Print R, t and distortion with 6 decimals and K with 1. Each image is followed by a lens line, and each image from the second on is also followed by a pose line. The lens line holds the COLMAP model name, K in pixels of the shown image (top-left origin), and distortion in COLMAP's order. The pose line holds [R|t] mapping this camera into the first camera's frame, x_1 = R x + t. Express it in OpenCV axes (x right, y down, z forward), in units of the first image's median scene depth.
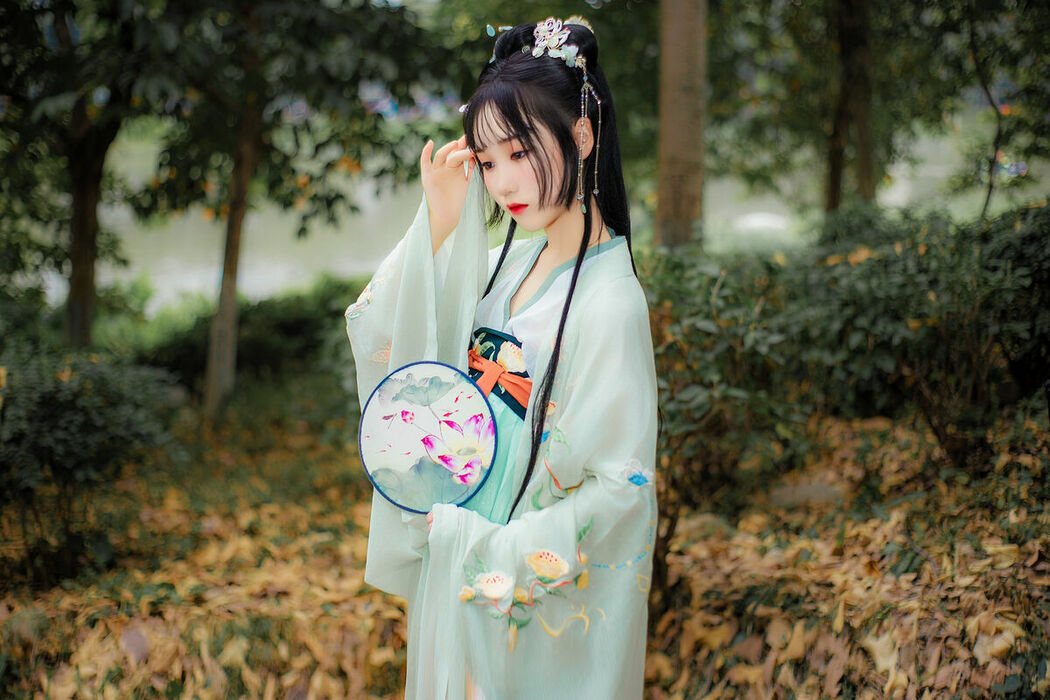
lens RADIAL K [[1504.3, 0, 544.2], [0, 1504.3, 344.3], [0, 0, 1]] dist [-0.023212, -0.089201]
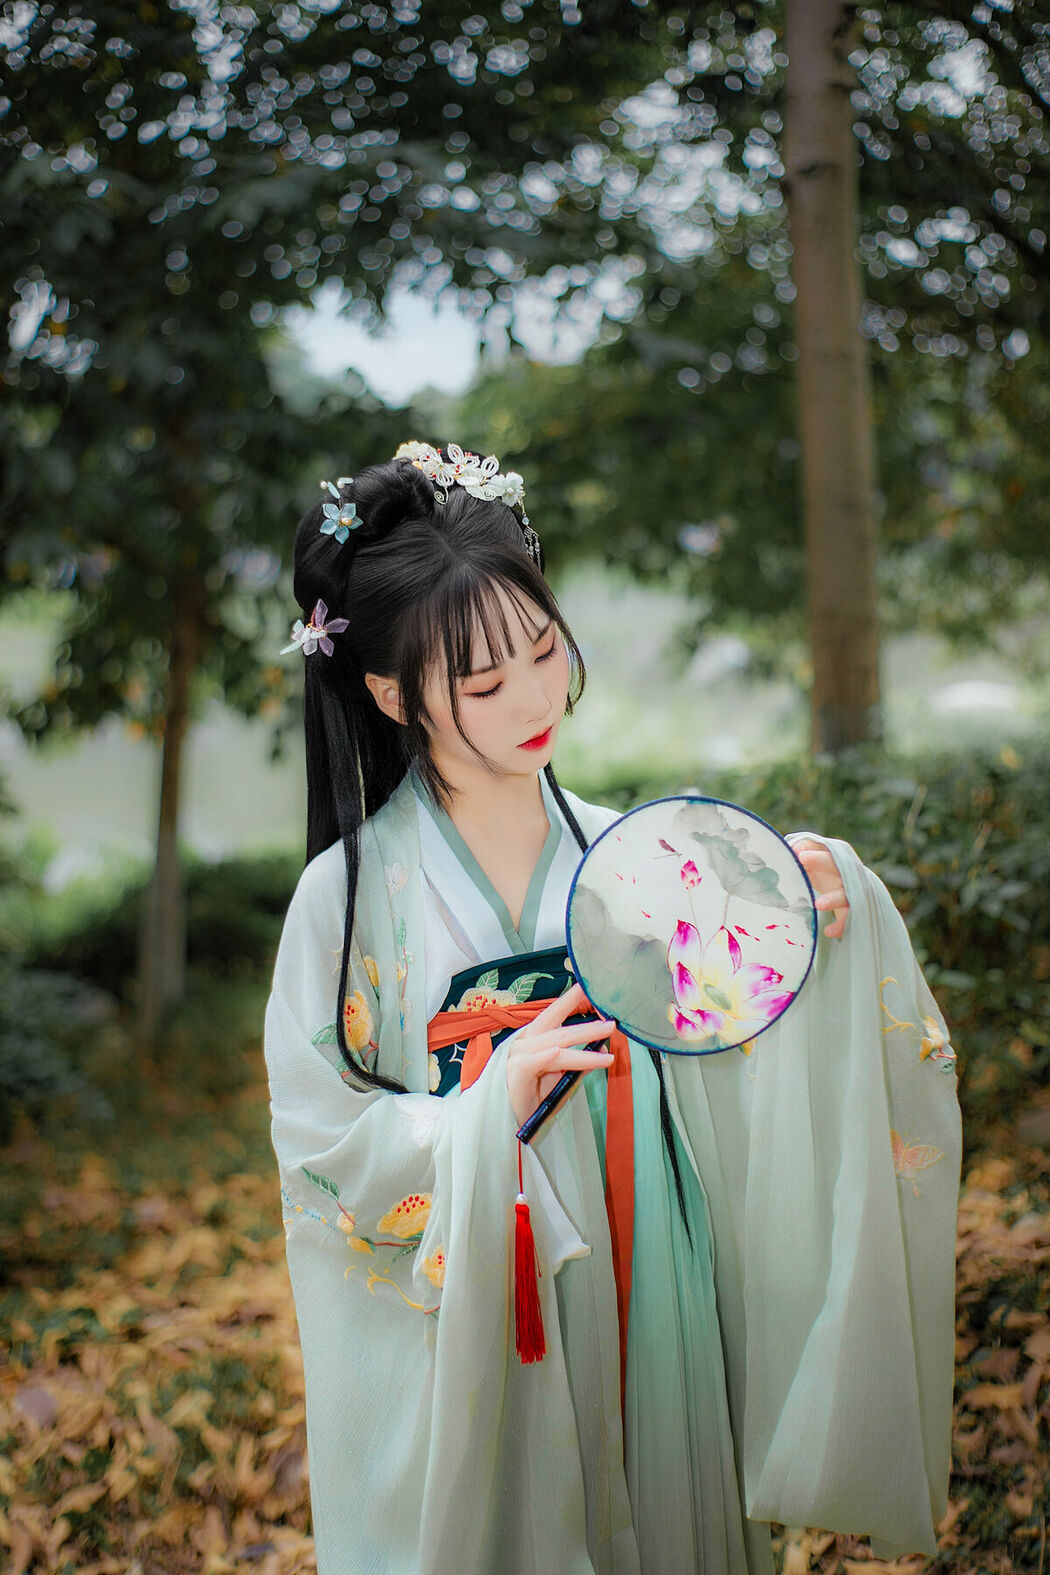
lens RADIAL K [[2274.3, 0, 526.0], [0, 2274.3, 756.5], [0, 0, 1]] dist [-0.038056, -0.034658]
pose [[0.997267, -0.052623, -0.051861, 0.001337], [0.049205, 0.996663, -0.065127, -0.004387], [0.055115, 0.062397, 0.996528, 0.017216]]
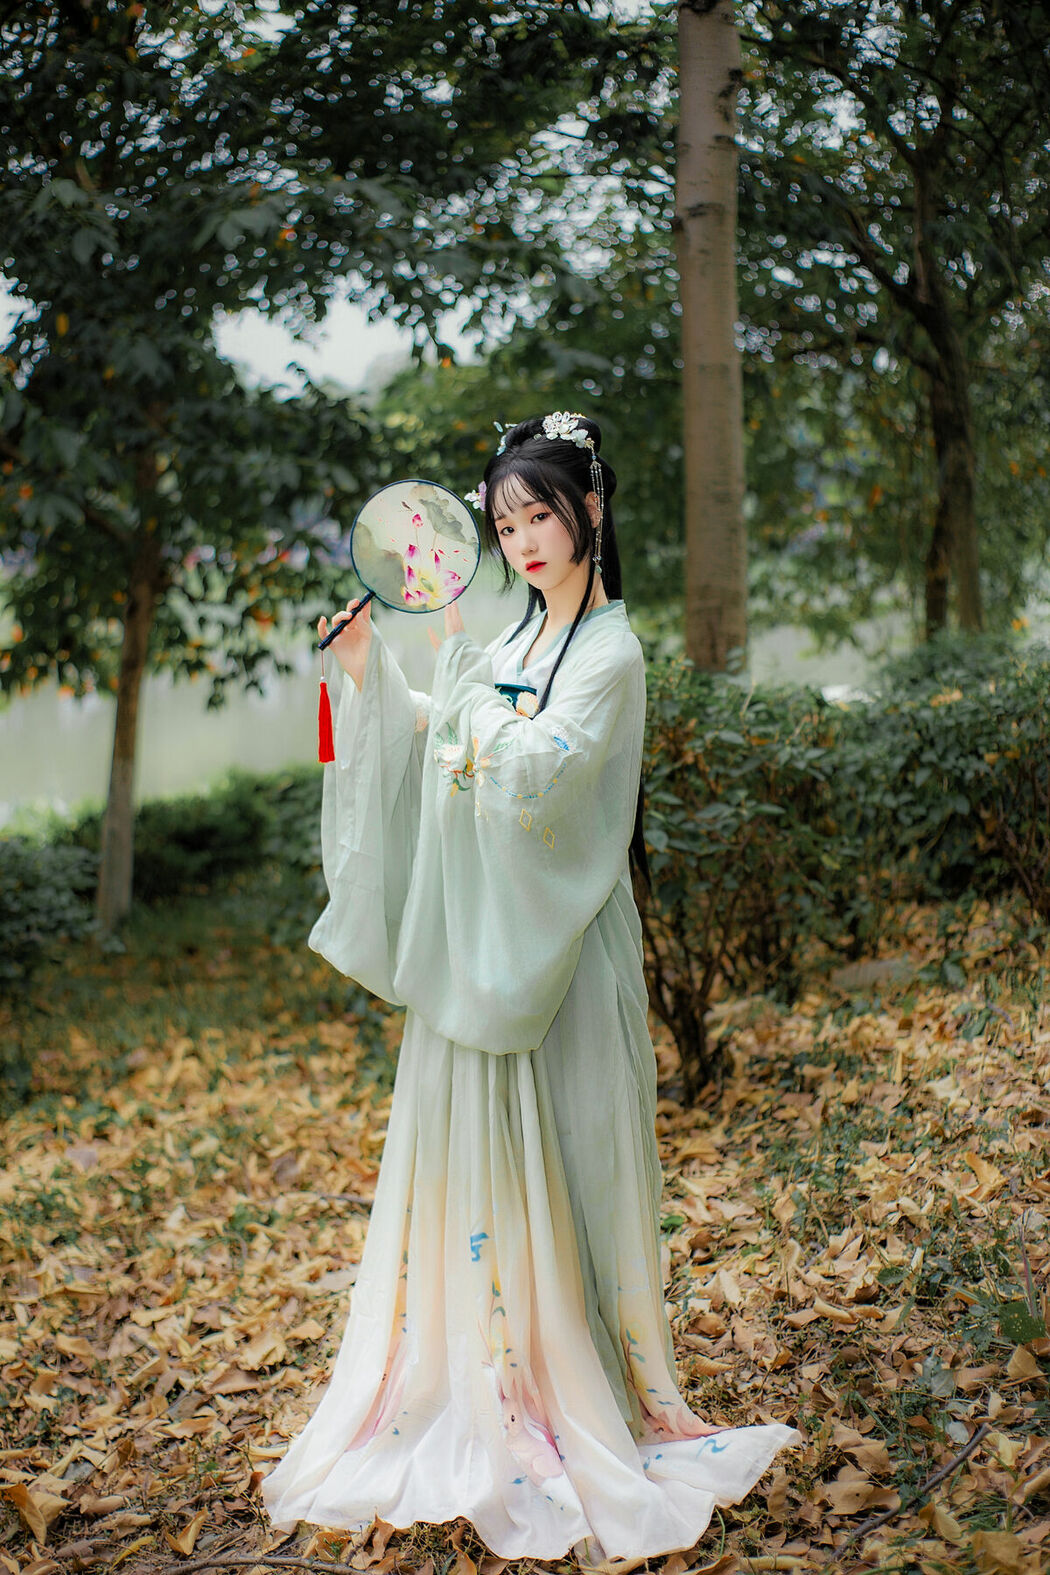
lens RADIAL K [[2240.8, 0, 523.1], [0, 2240.8, 793.8], [0, 0, 1]] dist [-0.025254, -0.056134]
pose [[0.999666, -0.025773, -0.001777, -0.010917], [0.025666, 0.998642, -0.045328, 0.043735], [0.002943, 0.045267, 0.998971, -0.193505]]
